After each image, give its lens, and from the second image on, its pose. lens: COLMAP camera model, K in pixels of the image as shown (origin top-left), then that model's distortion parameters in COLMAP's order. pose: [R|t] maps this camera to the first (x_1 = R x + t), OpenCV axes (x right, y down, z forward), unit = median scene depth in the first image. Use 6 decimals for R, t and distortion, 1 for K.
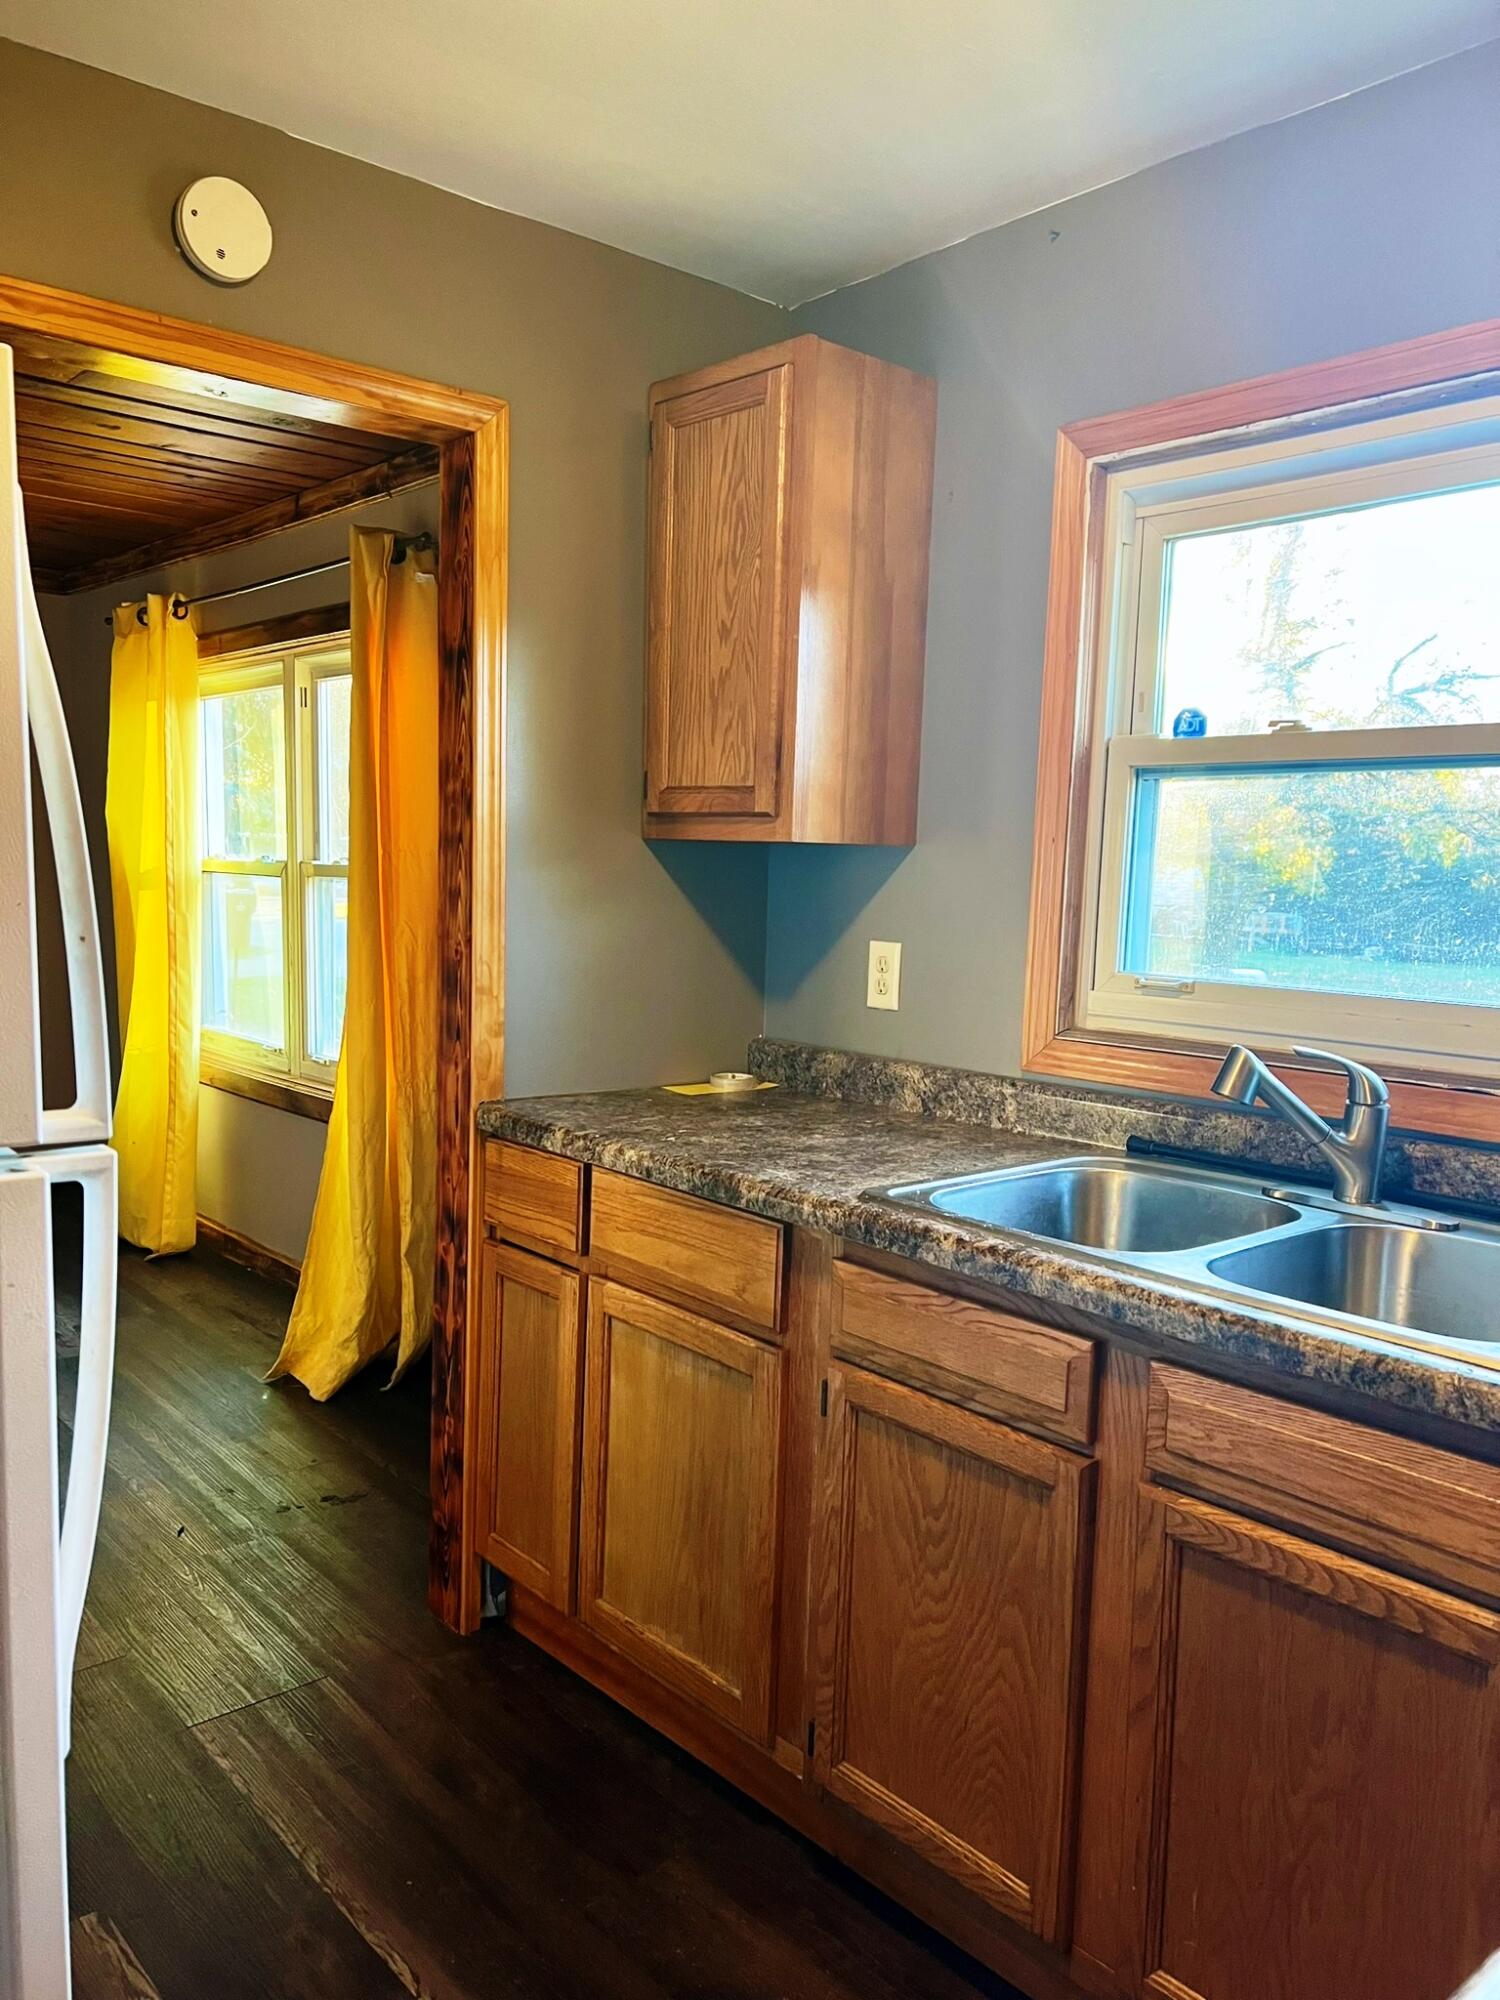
lens RADIAL K [[1496.2, 0, 754.8], [0, 1496.2, 1039.8], [0, 0, 1]] dist [0.046501, -0.050142]
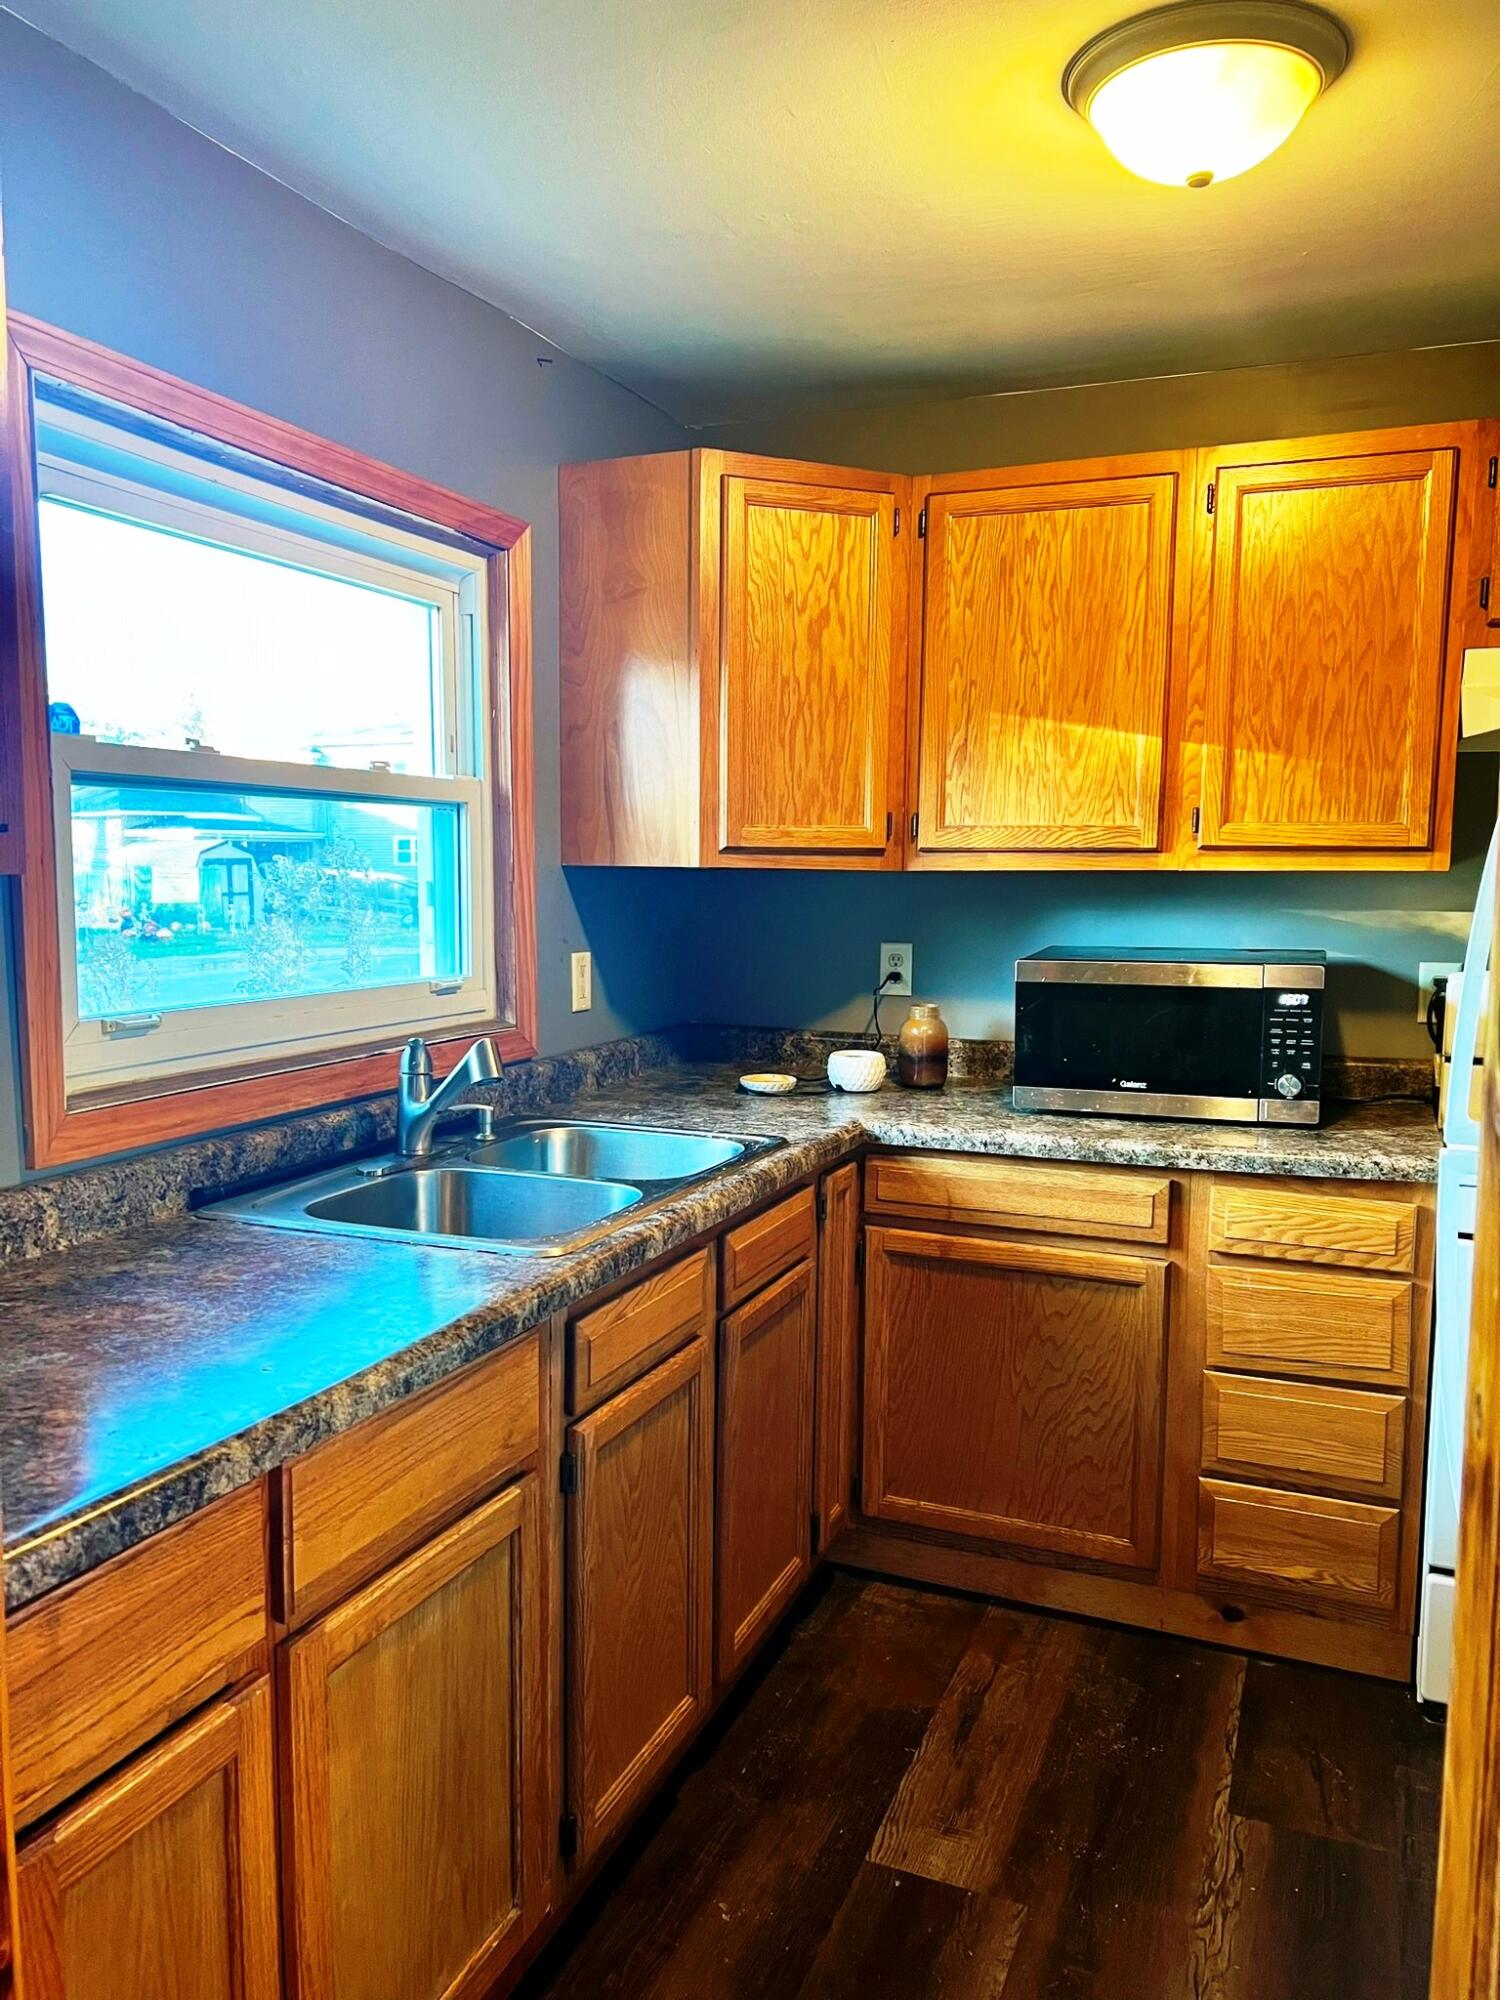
lens RADIAL K [[1496.2, 0, 725.5], [0, 1496.2, 1055.7], [0, 0, 1]] dist [0.046501, -0.050142]
pose [[-0.452596, -0.138688, 0.880865, -0.935206], [0.085002, 0.976623, 0.197440, -0.229025], [-0.887655, 0.164236, -0.430226, 1.512051]]
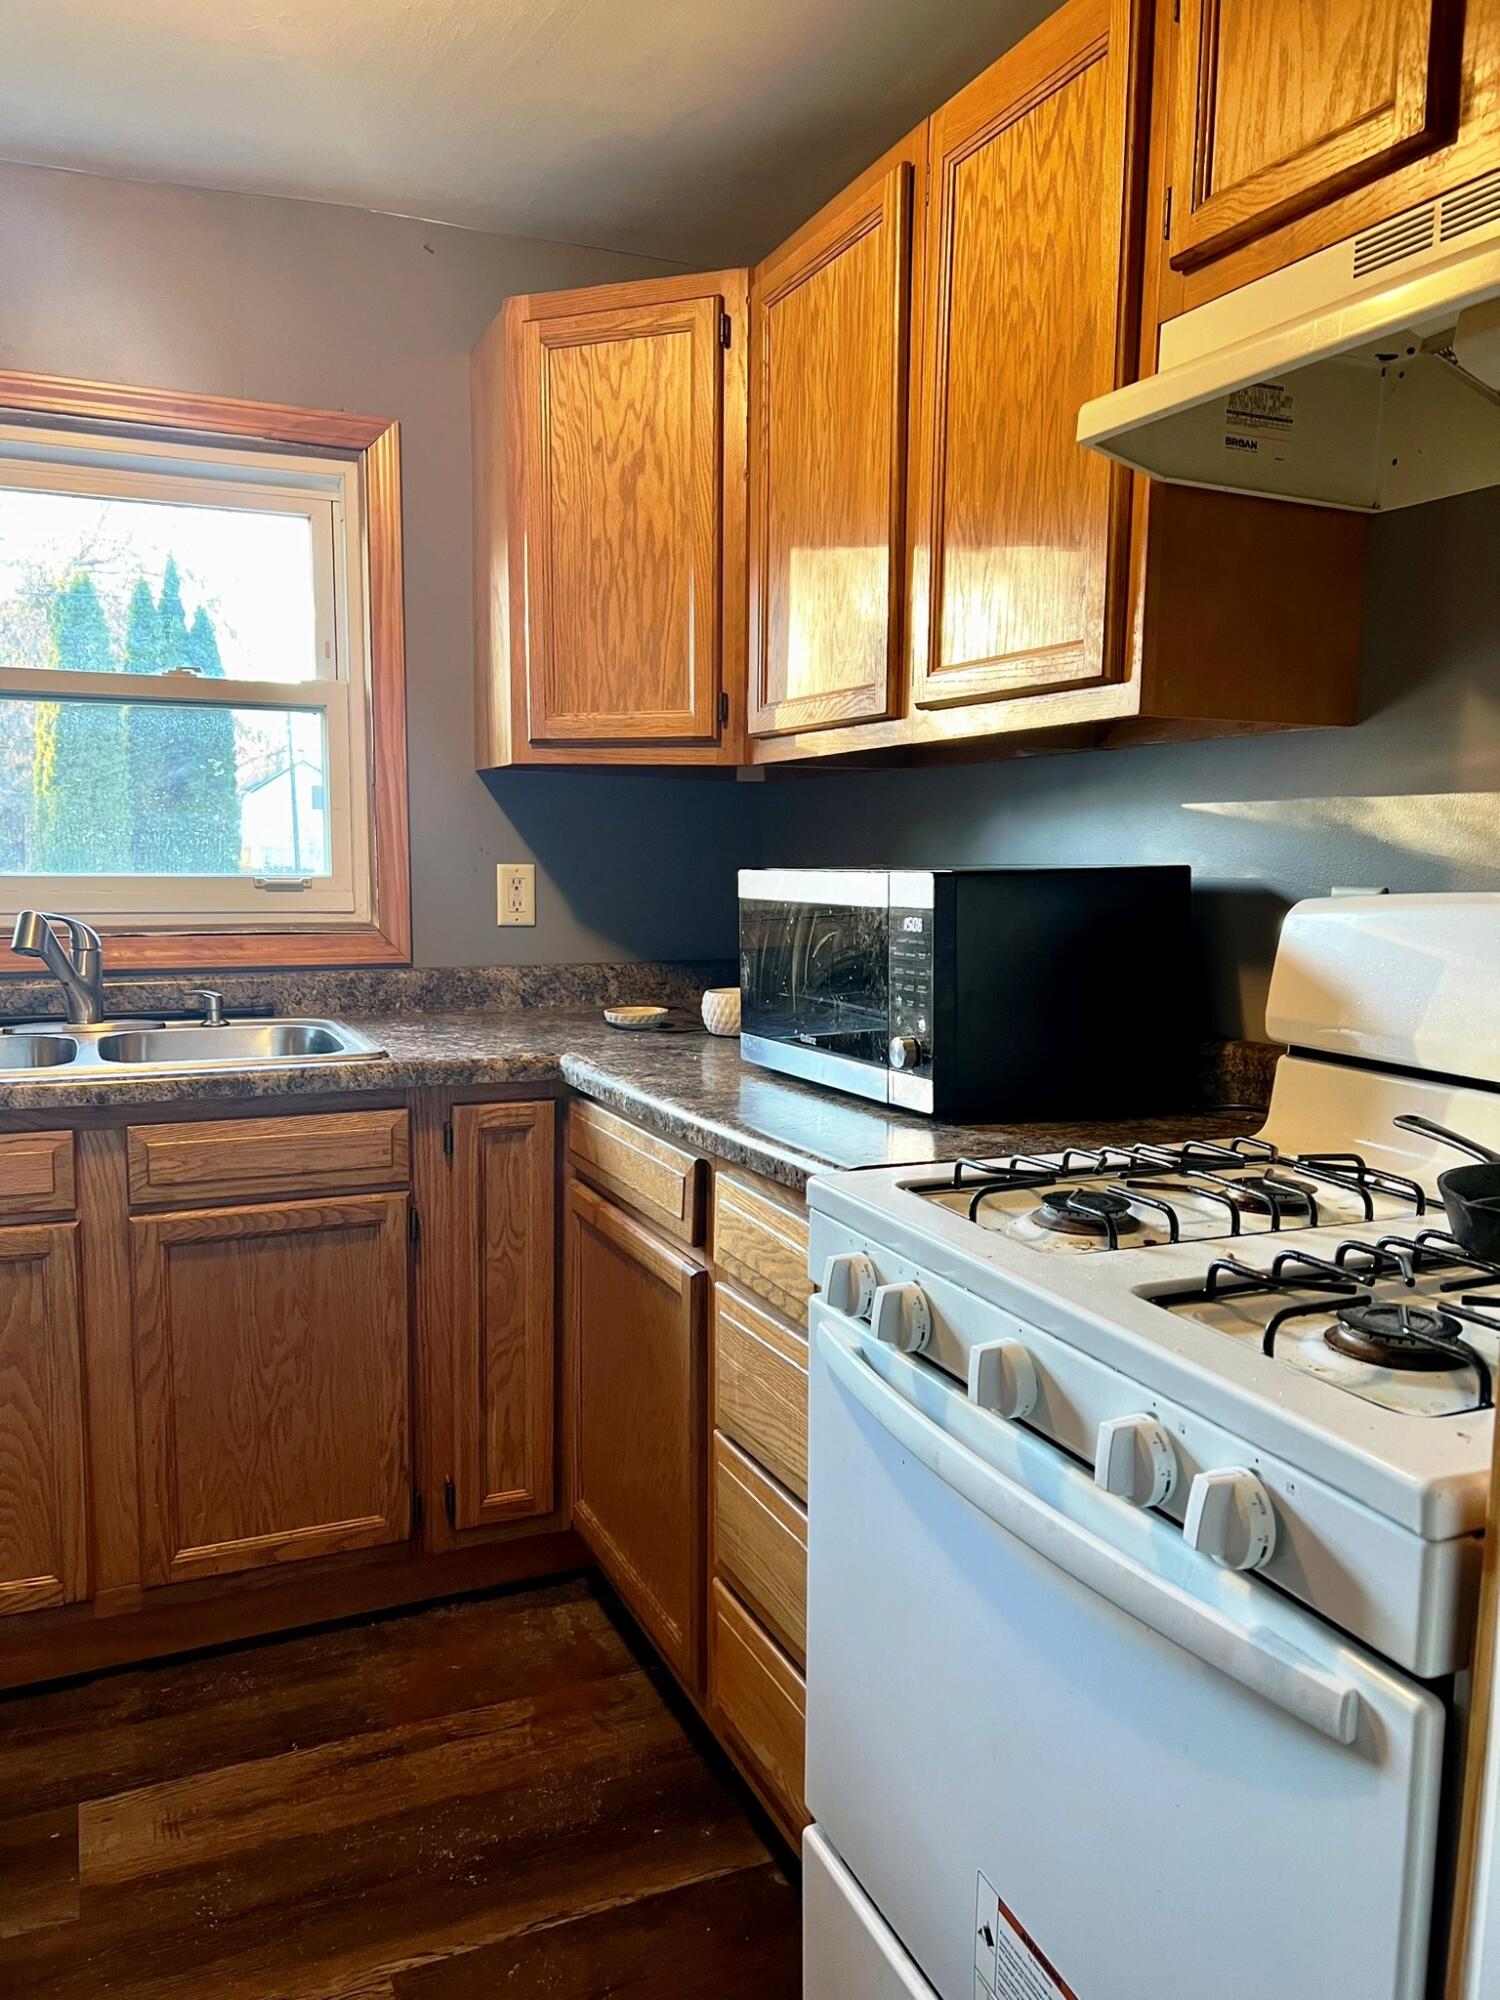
lens RADIAL K [[1496.2, 0, 742.4], [0, 1496.2, 1045.6], [0, 0, 1]] dist [0.046501, -0.050142]
pose [[0.285830, -0.147832, 0.946809, -0.837316], [0.109038, 0.986630, 0.121132, 0.031790], [-0.952057, 0.068615, 0.298128, 0.041248]]
